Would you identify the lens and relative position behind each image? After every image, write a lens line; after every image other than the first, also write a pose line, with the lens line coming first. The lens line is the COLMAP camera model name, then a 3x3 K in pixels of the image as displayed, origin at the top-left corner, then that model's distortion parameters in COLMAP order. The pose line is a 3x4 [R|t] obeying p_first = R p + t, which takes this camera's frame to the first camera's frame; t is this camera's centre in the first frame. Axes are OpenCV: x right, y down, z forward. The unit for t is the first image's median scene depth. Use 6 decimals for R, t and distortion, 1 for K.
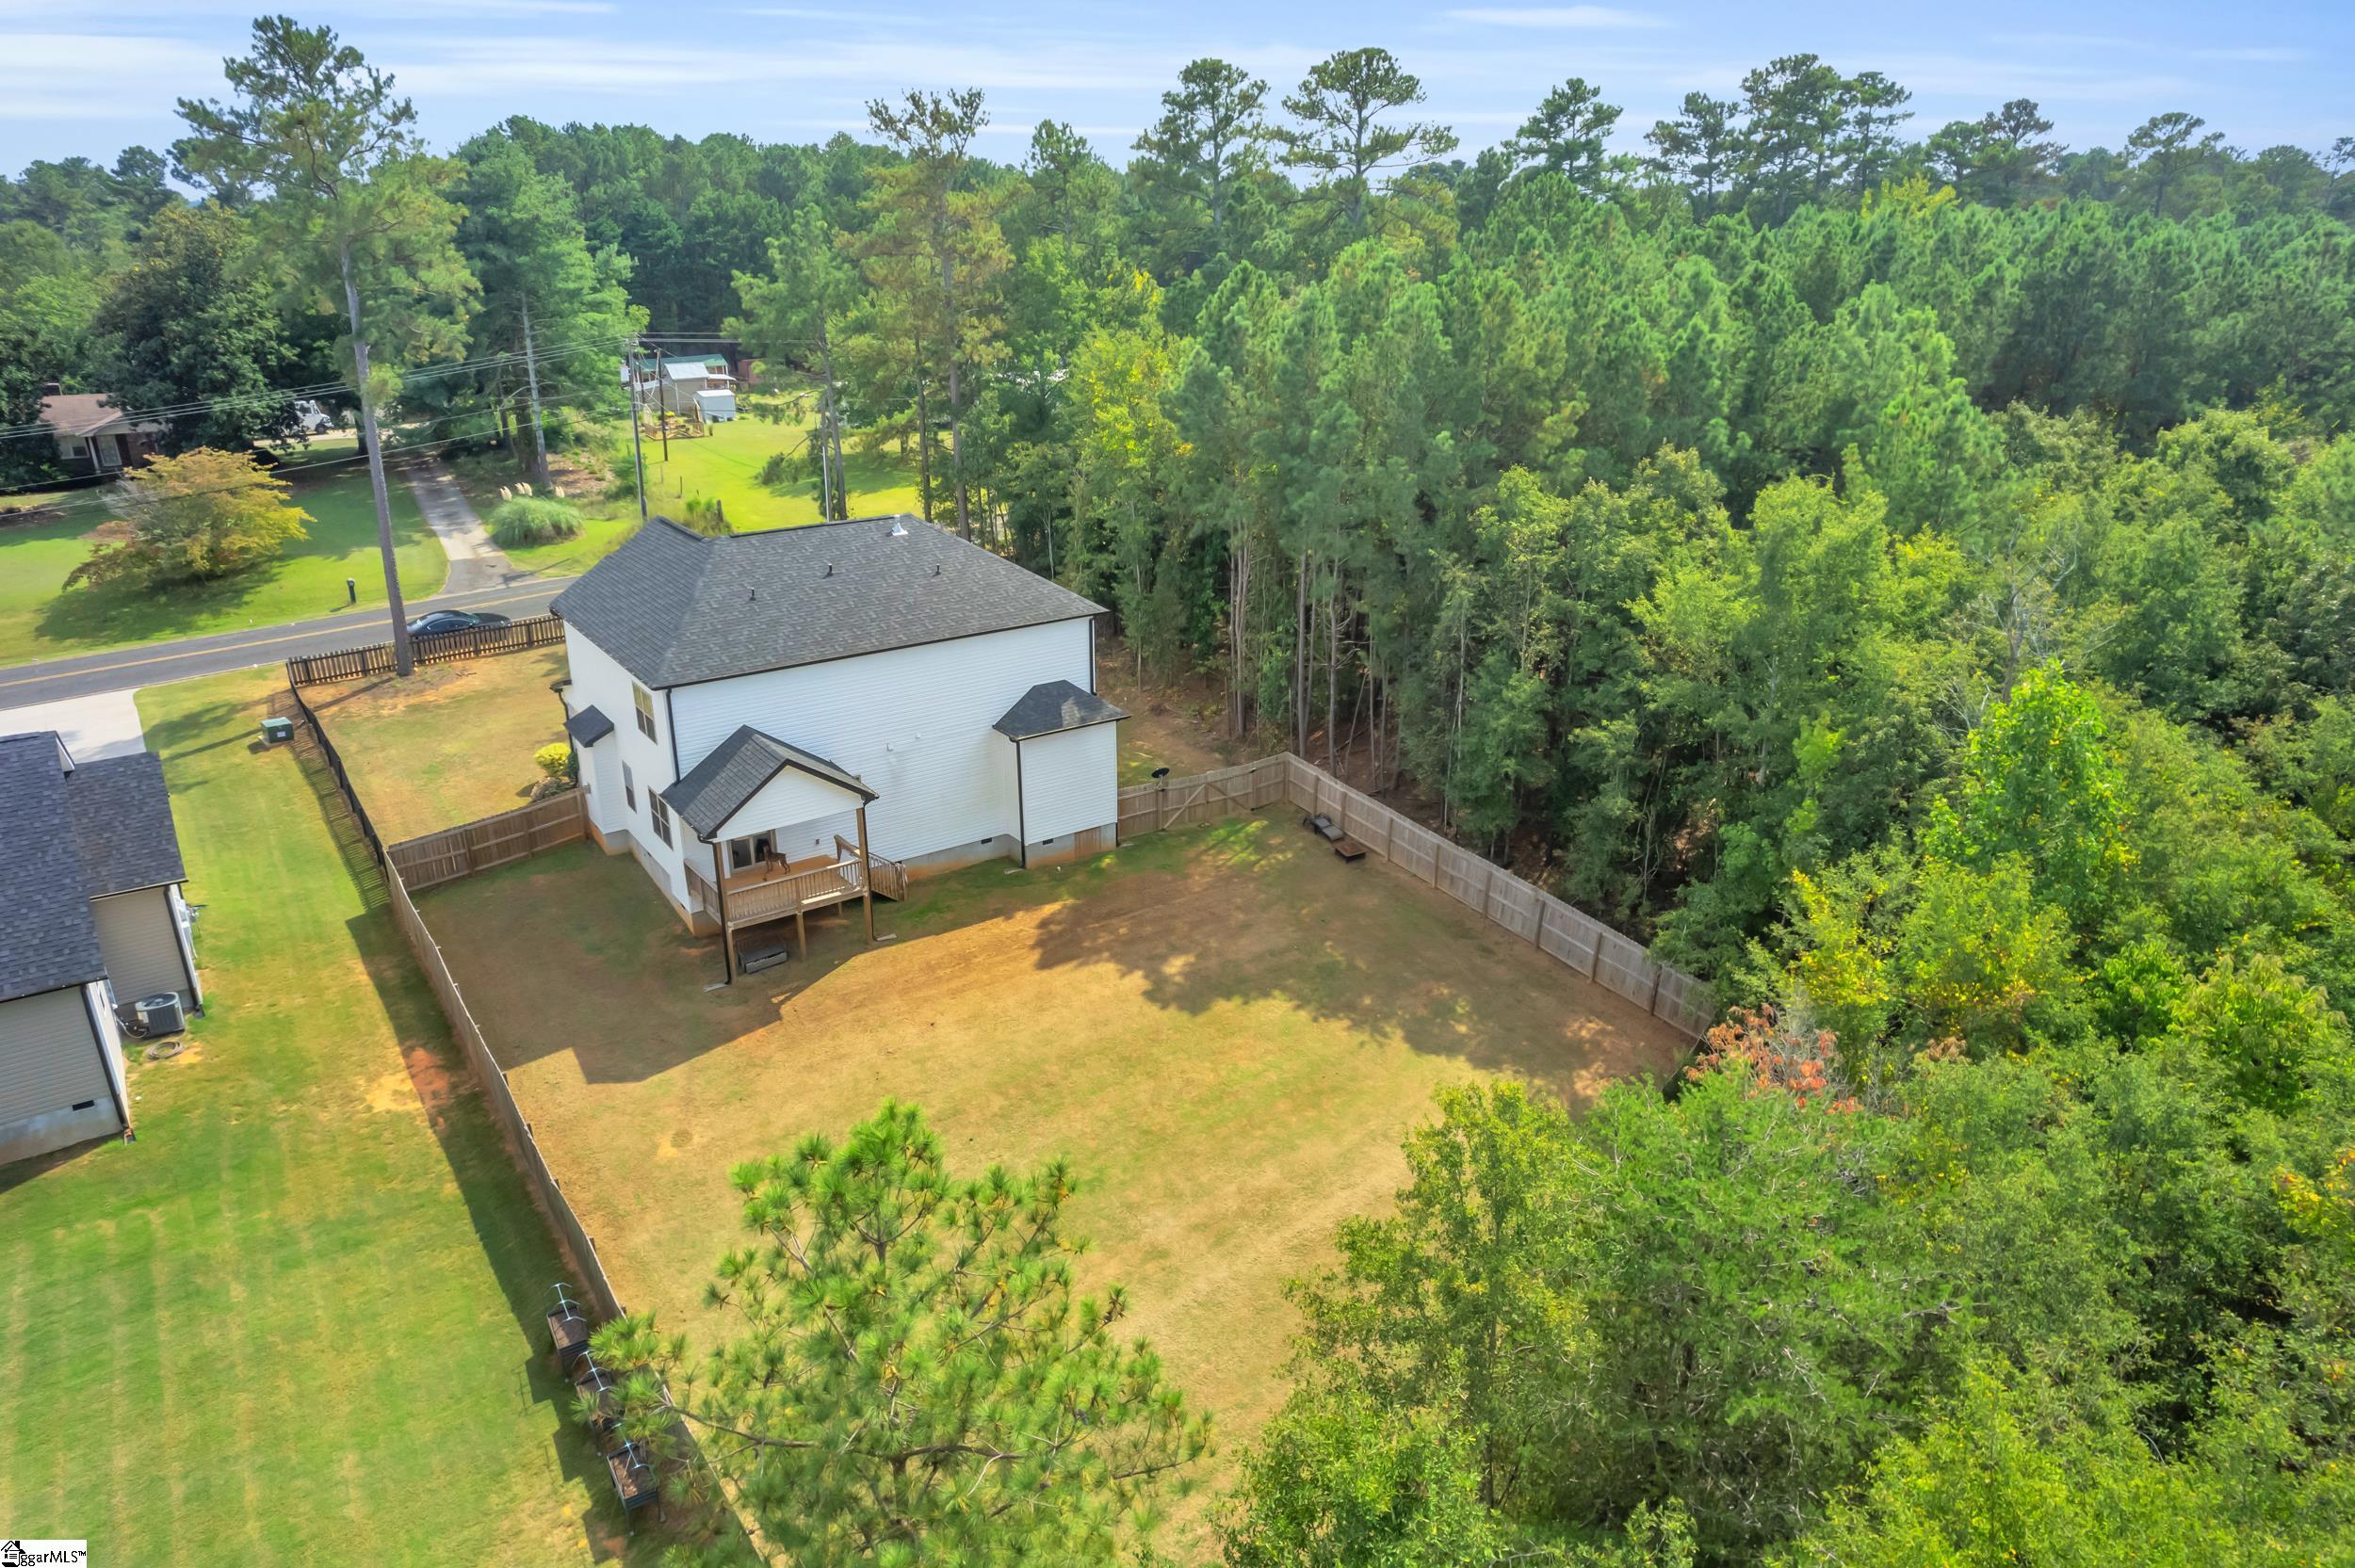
lens RADIAL K [[1511.7, 0, 1177.5], [0, 1511.7, 784.0], [0, 0, 1]] dist [-0.008137, 0.000408]
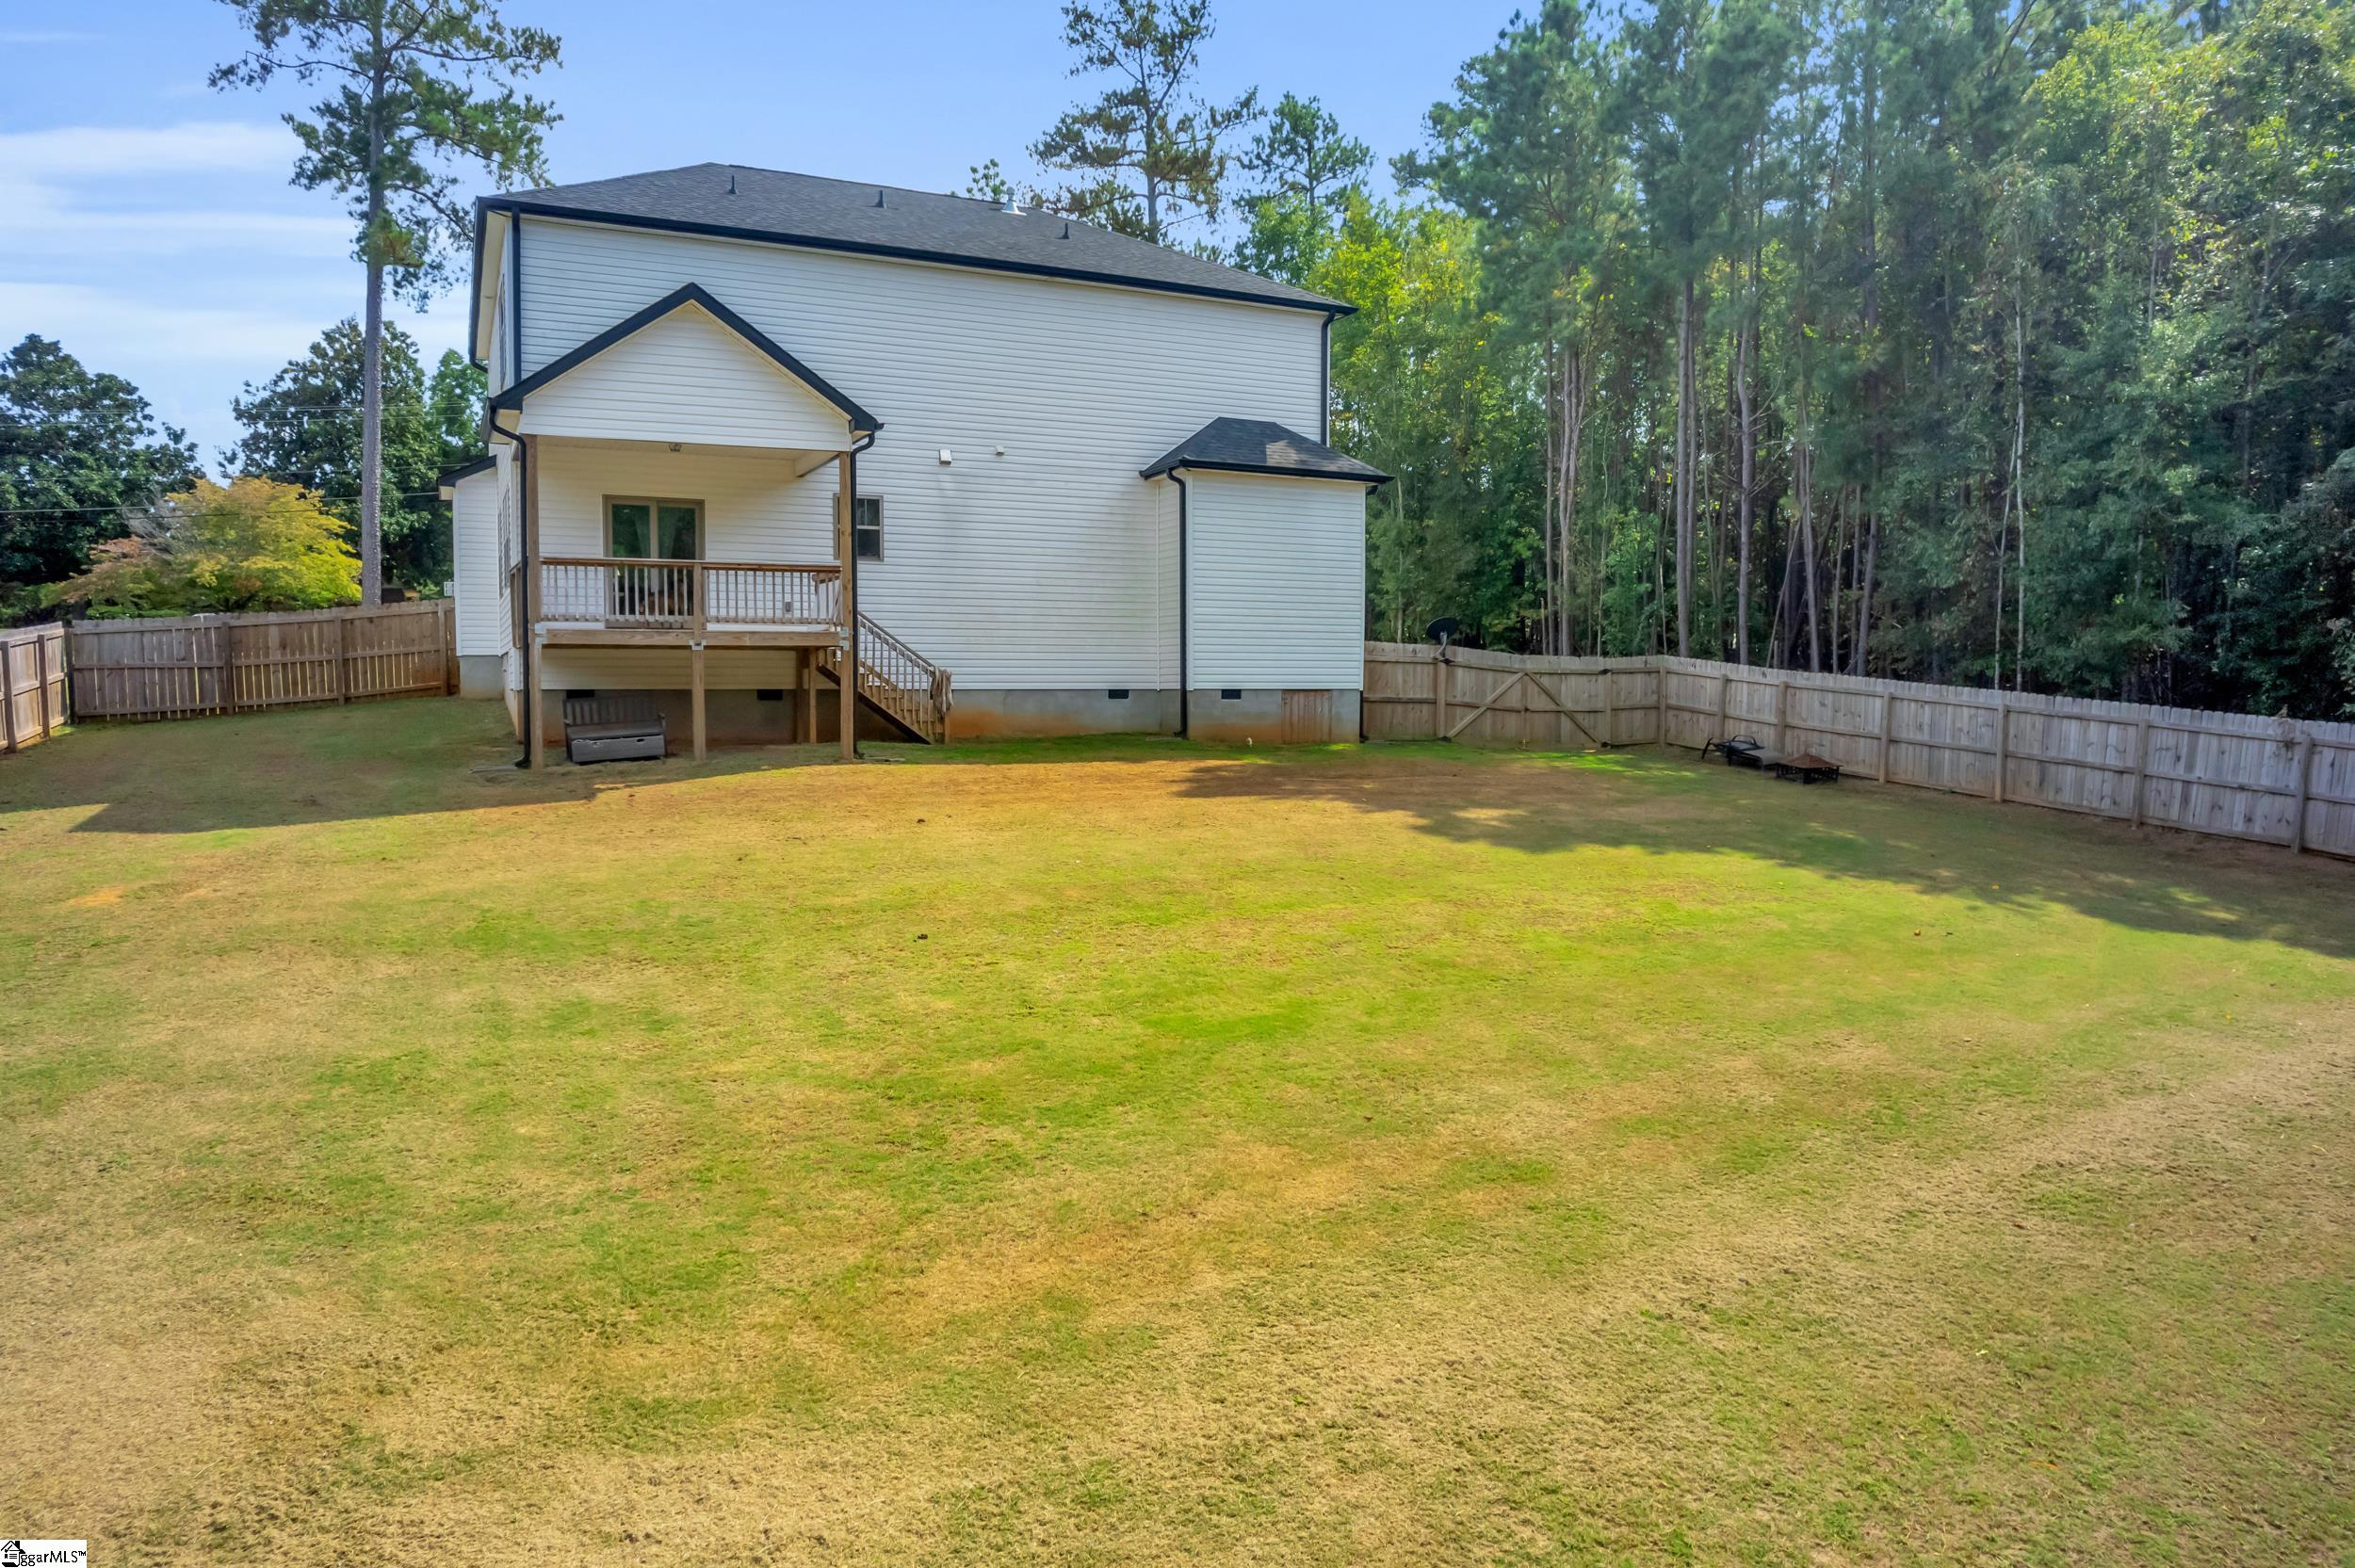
lens RADIAL K [[1469.1, 0, 1177.5], [0, 1469.1, 784.0], [0, 0, 1]] dist [-0.050365, -0.000124]
pose [[0.986580, 0.016306, -0.162462, -0.020488], [-0.063486, 0.955016, -0.289677, 0.228186], [0.150430, 0.296104, 0.943236, 0.540504]]
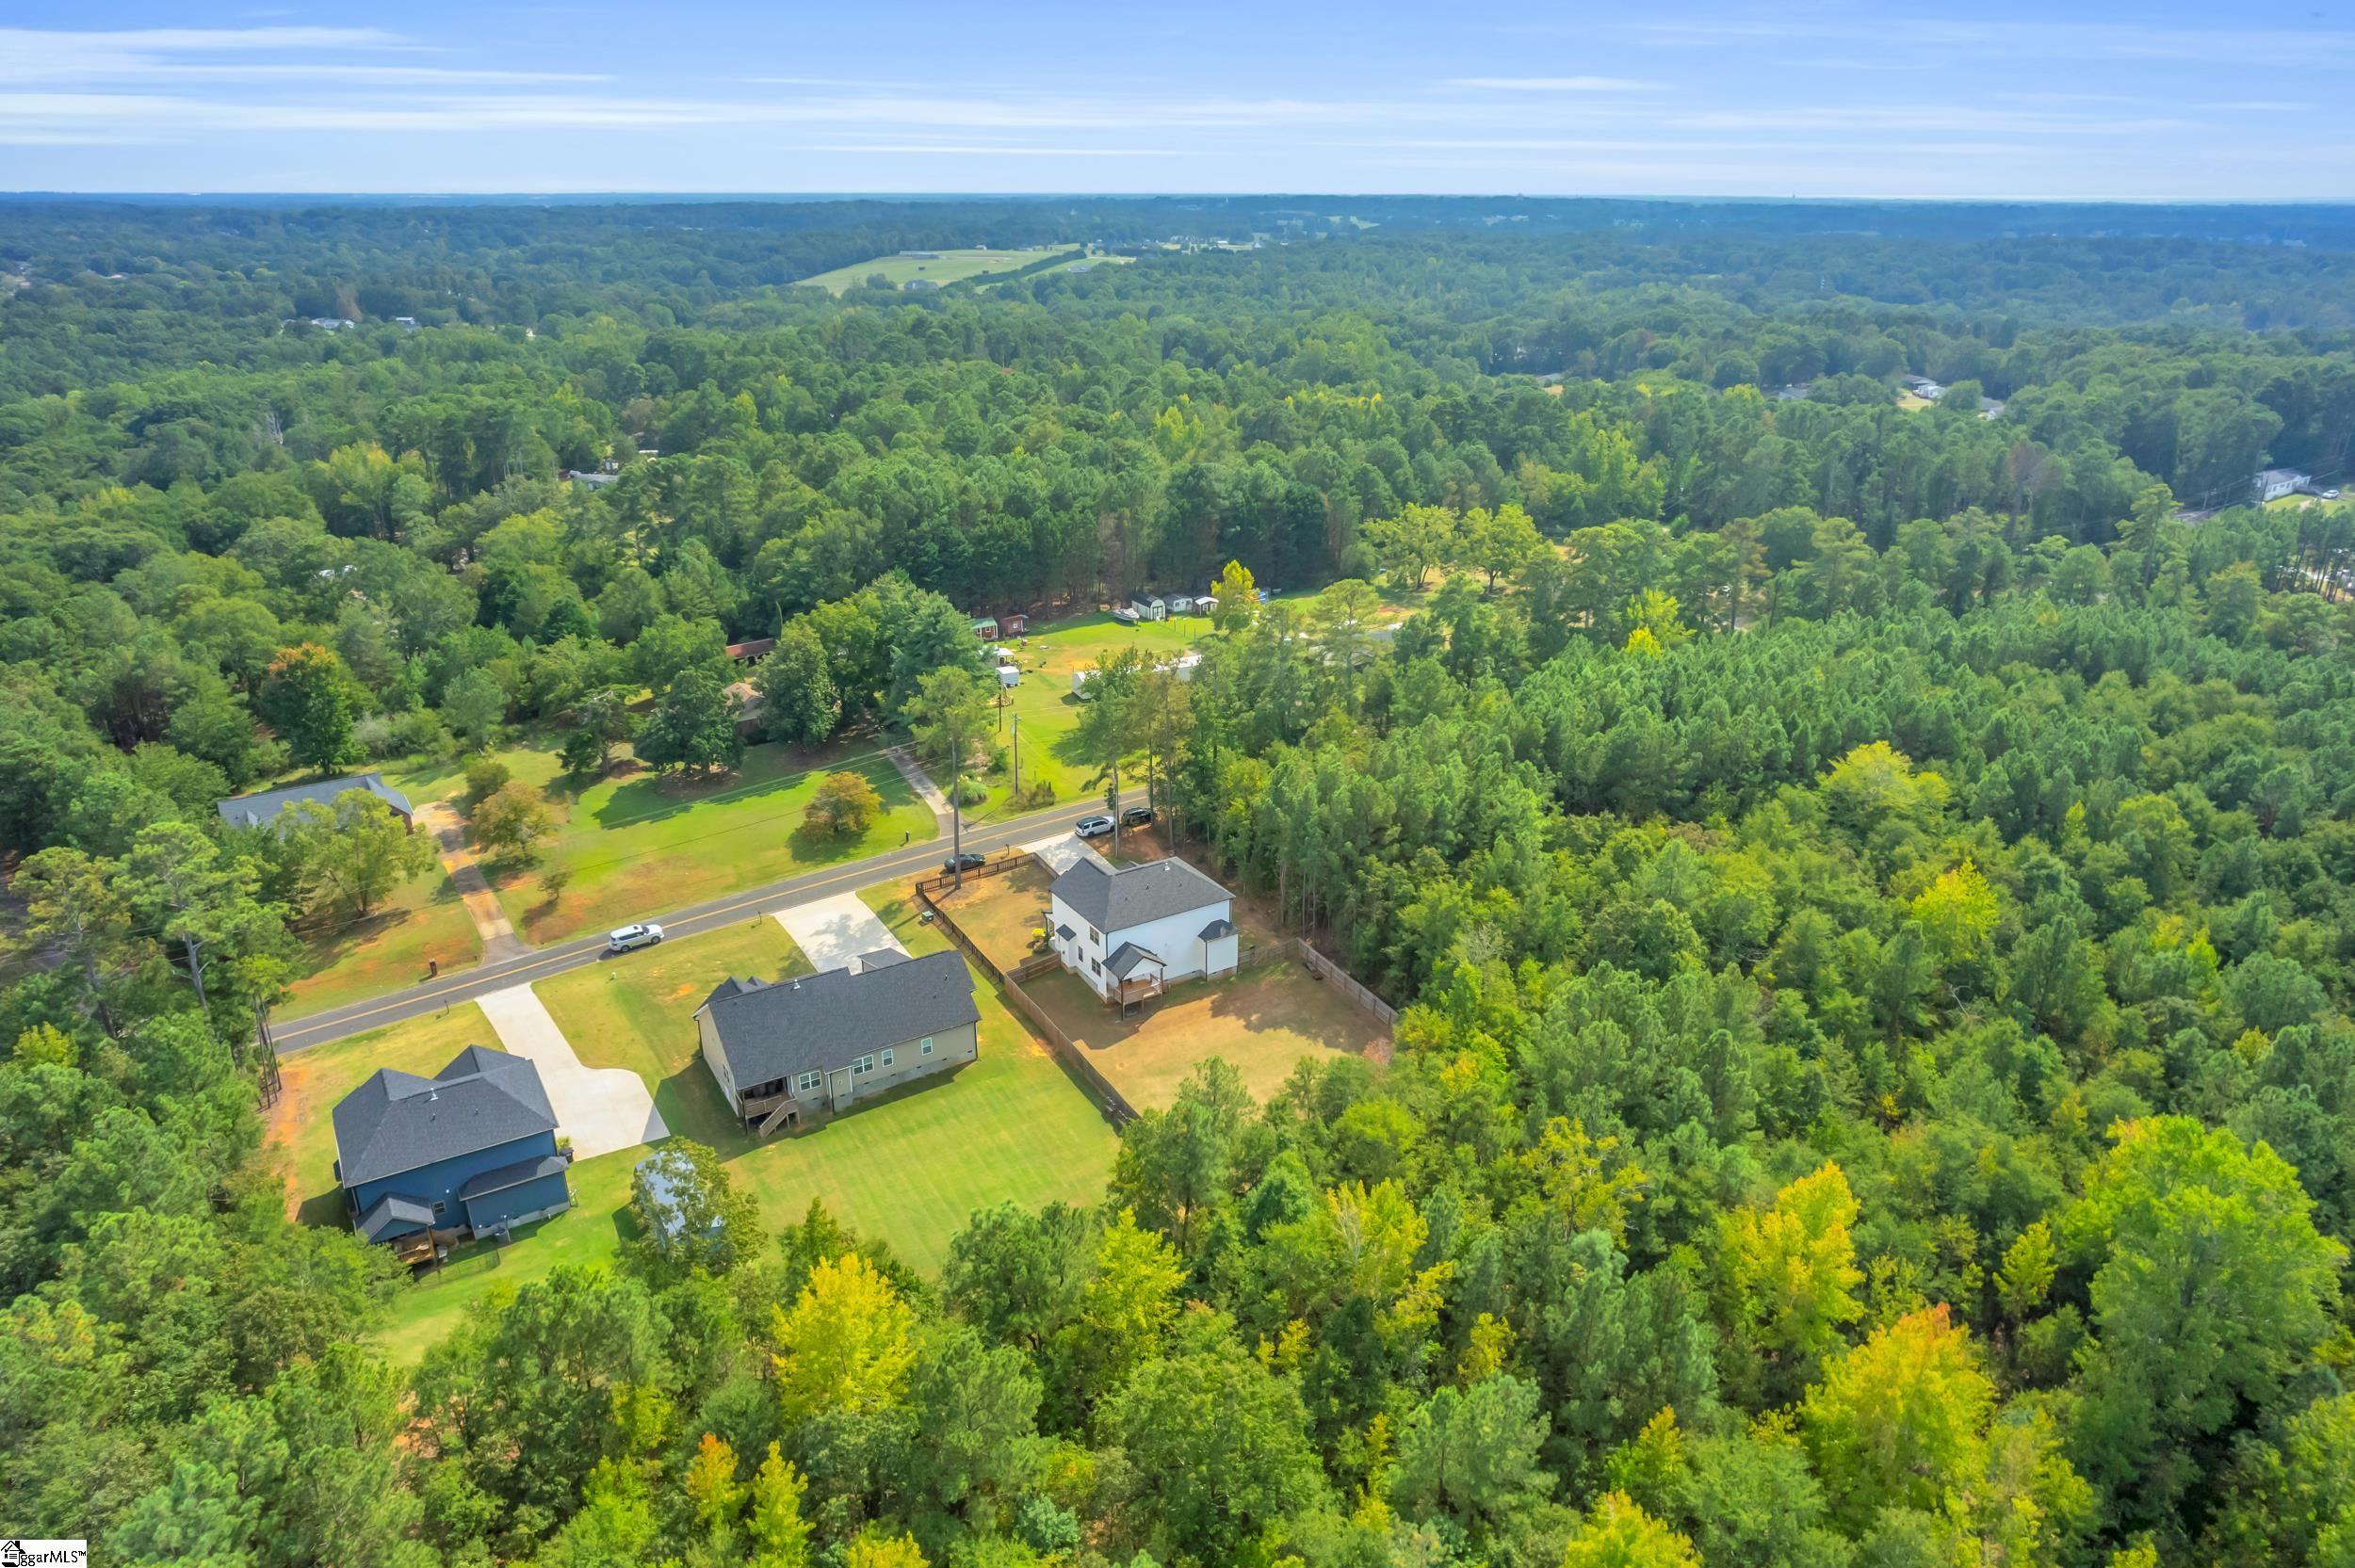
lens RADIAL K [[1511.7, 0, 1177.5], [0, 1511.7, 784.0], [0, 0, 1]] dist [-0.008137, 0.000408]
pose [[0.998401, 0.020302, -0.052766, -0.008630], [-0.019528, 0.999695, 0.015150, -0.393379], [0.053057, -0.014095, 0.998492, -2.059104]]
